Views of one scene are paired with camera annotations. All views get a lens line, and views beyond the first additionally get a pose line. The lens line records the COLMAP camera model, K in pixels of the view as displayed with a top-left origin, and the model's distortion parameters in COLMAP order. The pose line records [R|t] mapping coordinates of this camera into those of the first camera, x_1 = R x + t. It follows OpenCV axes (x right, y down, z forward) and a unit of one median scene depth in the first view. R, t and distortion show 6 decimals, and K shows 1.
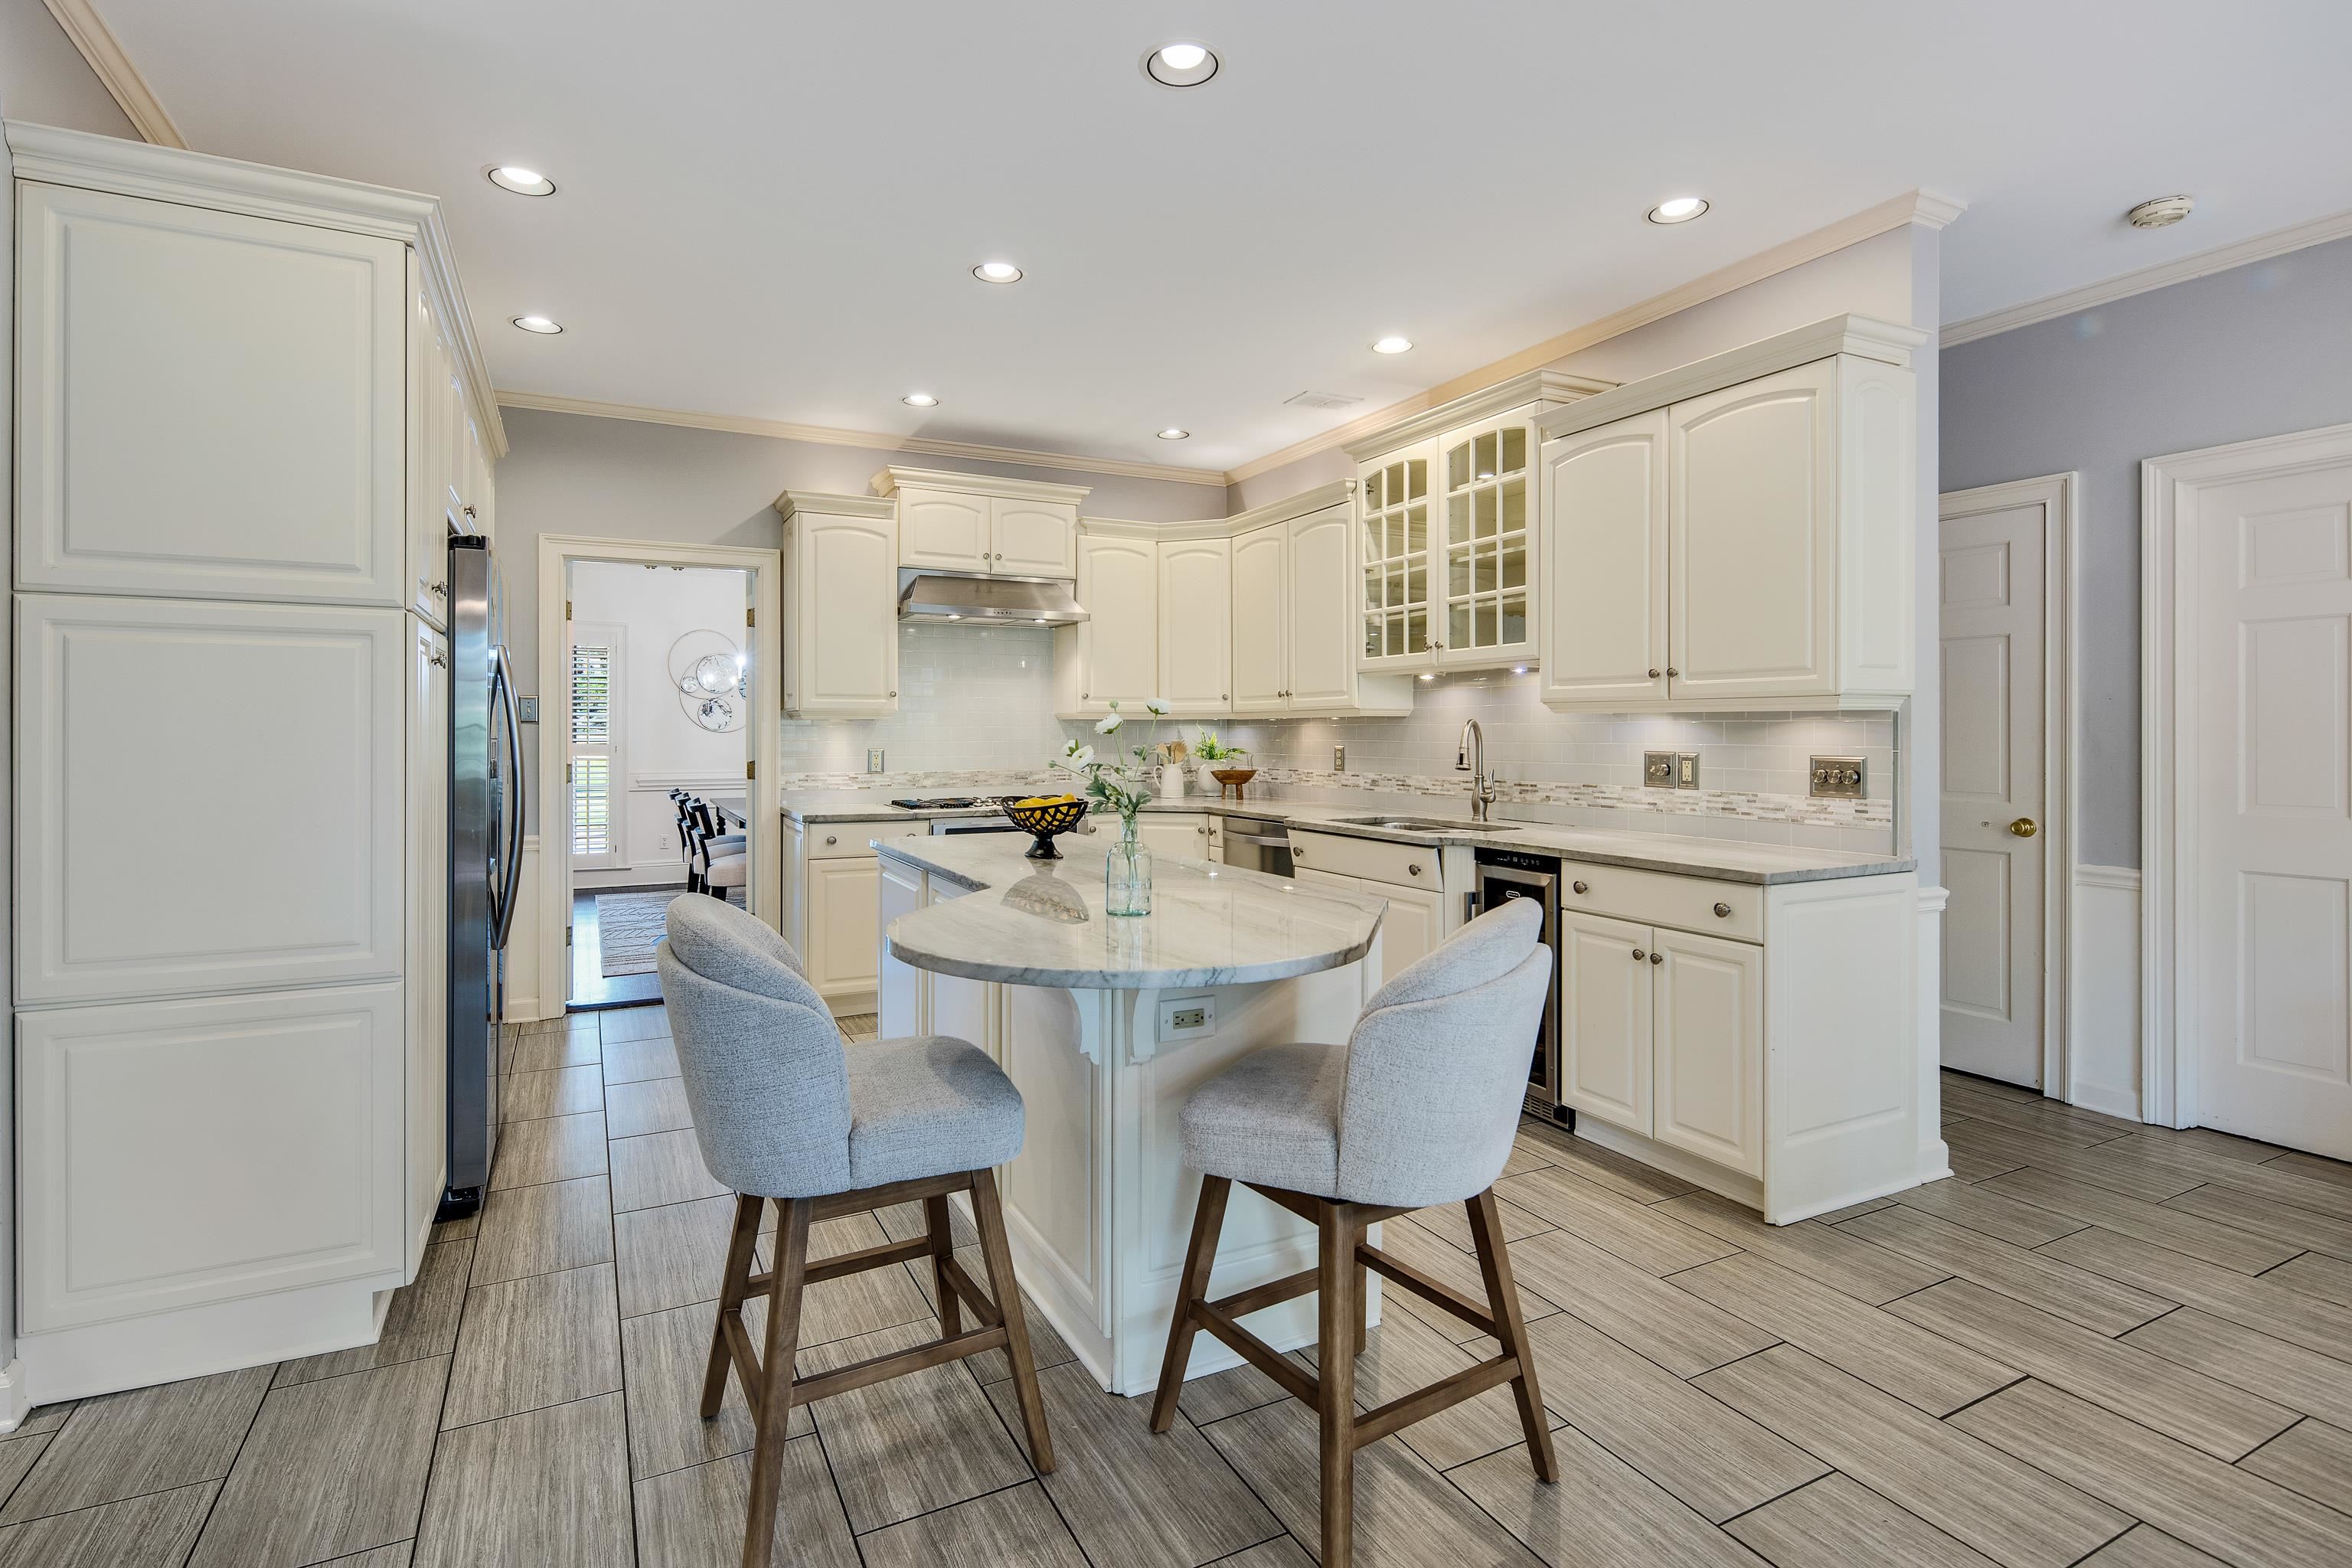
lens RADIAL K [[1138.1, 0, 1179.8], [0, 1138.1, 730.0], [0, 0, 1]] dist [0.002507, -0.000205]
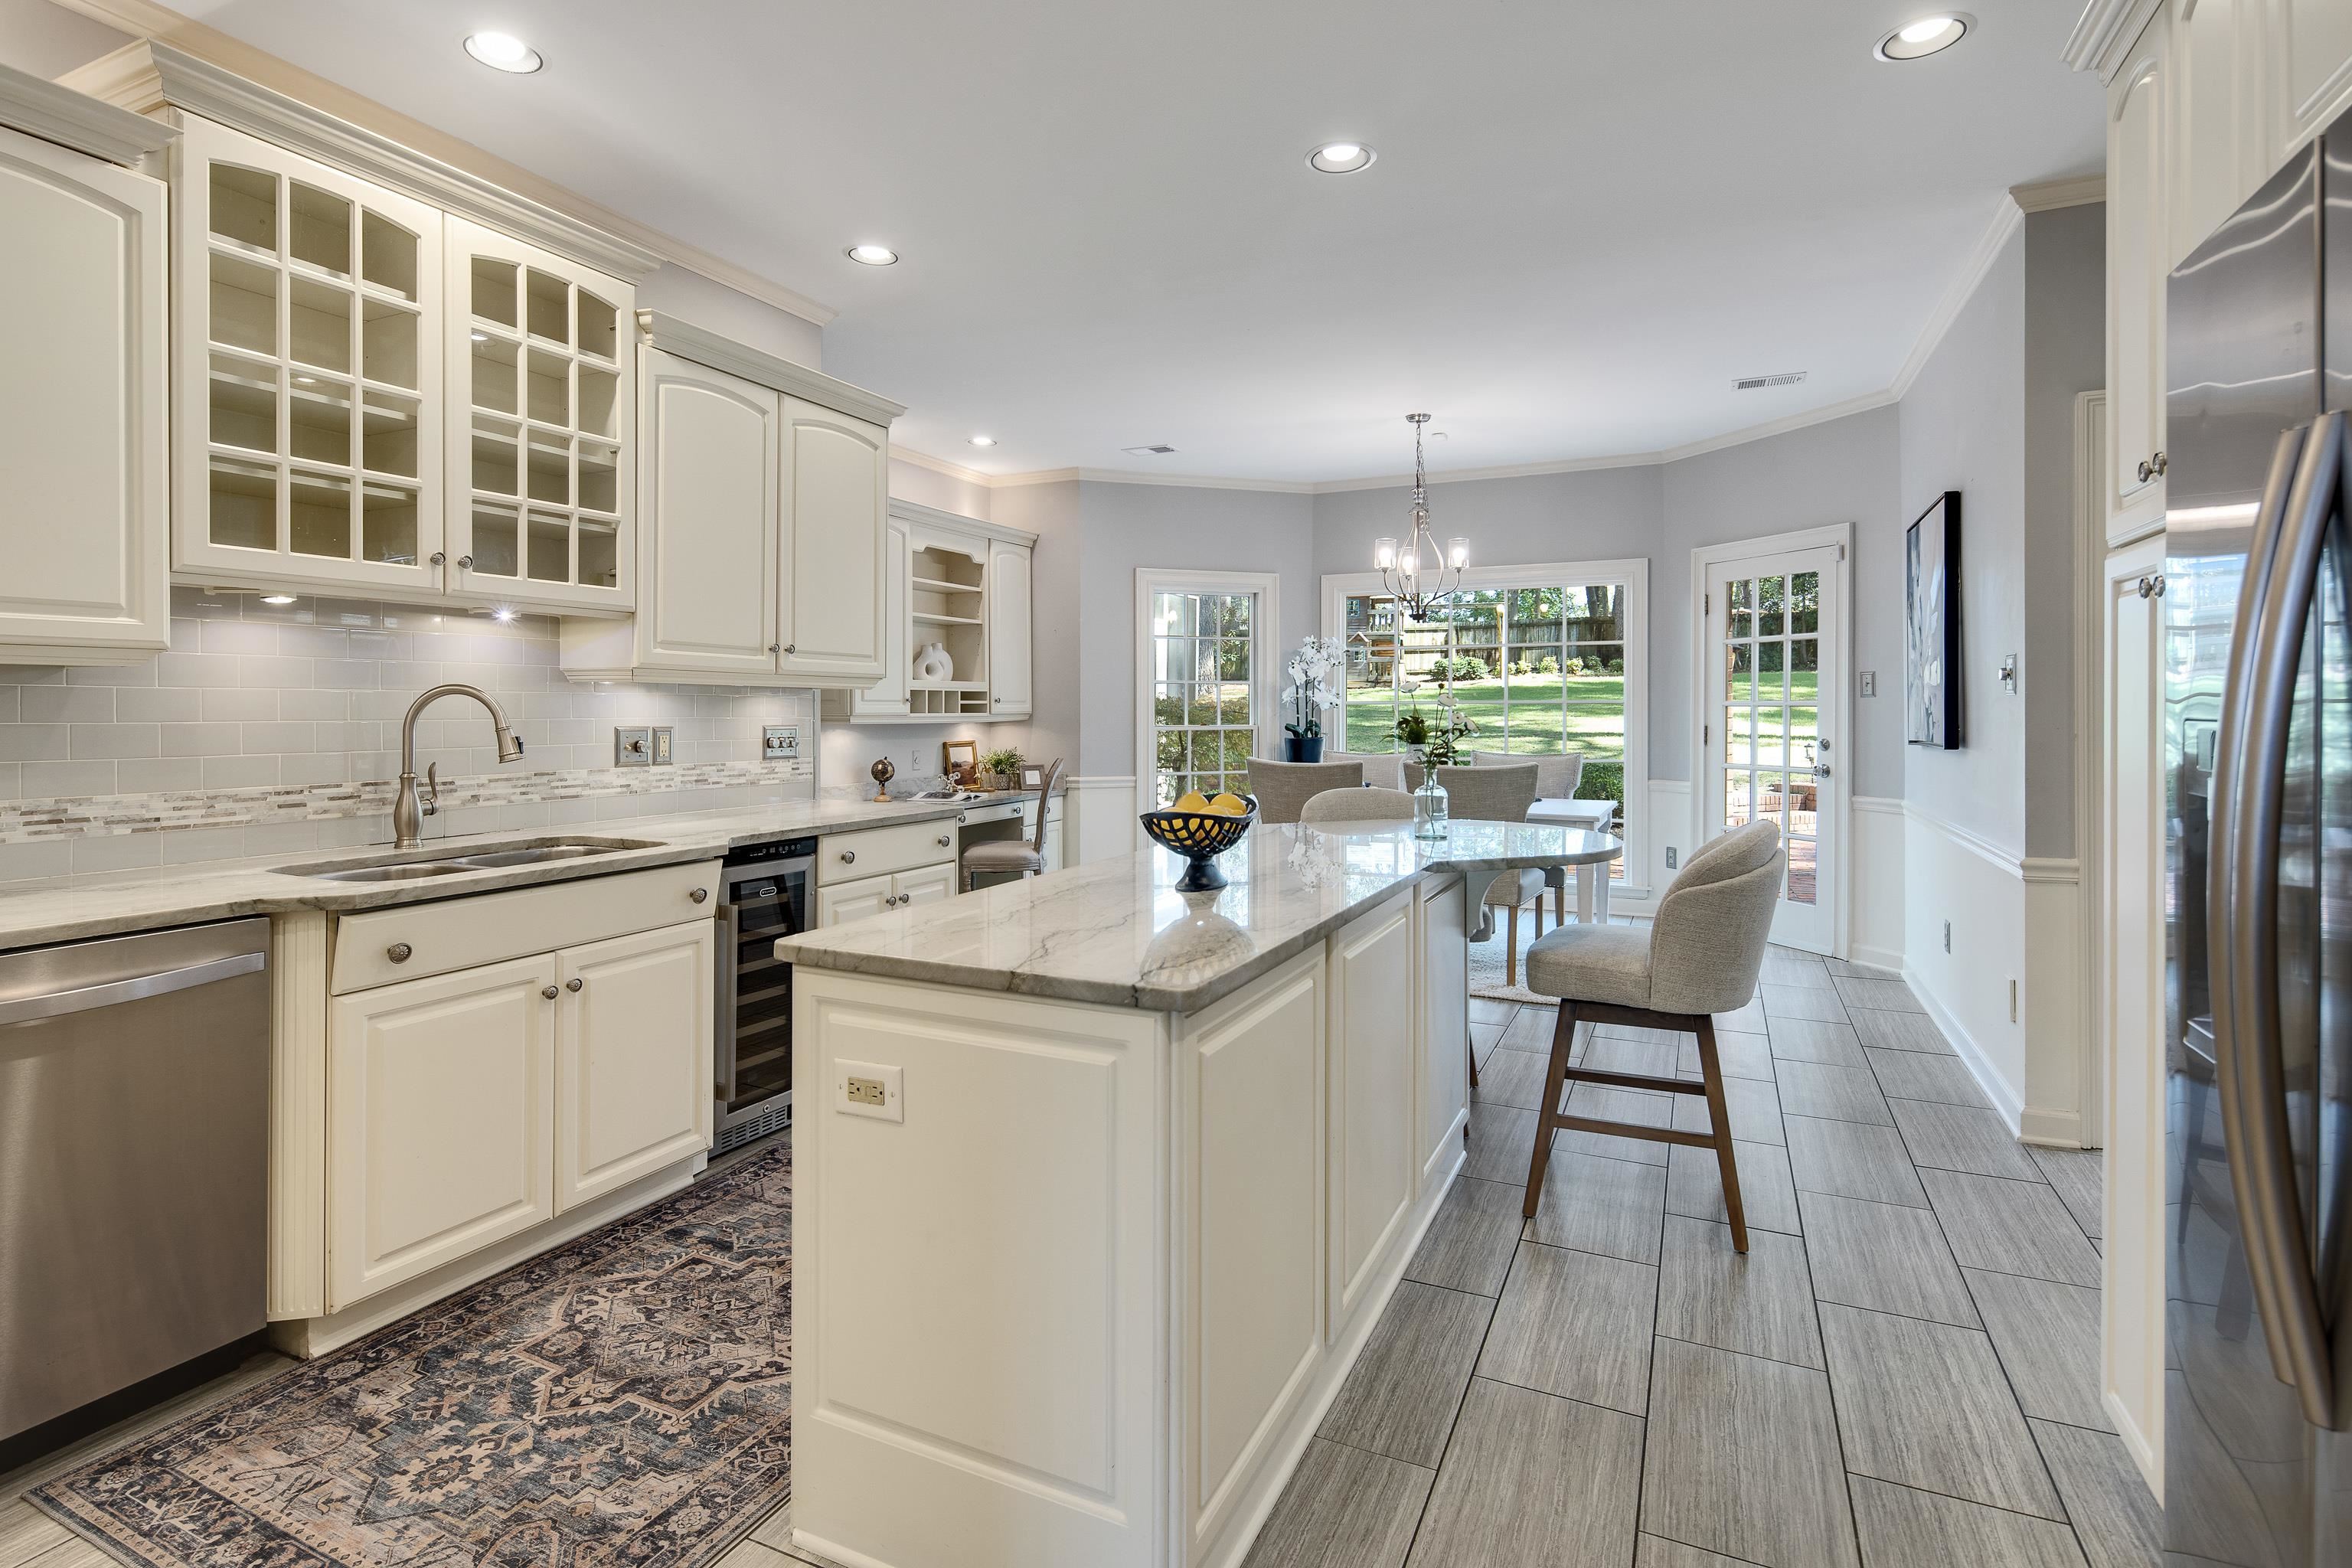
lens RADIAL K [[1147.1, 0, 1168.3], [0, 1147.1, 703.6], [0, 0, 1]] dist [-0.000220, -0.001478]
pose [[-0.601688, 0.004739, 0.798718, -0.529176], [-0.000841, 0.999978, -0.006567, 0.006023], [-0.798731, -0.004623, -0.601670, 1.147975]]
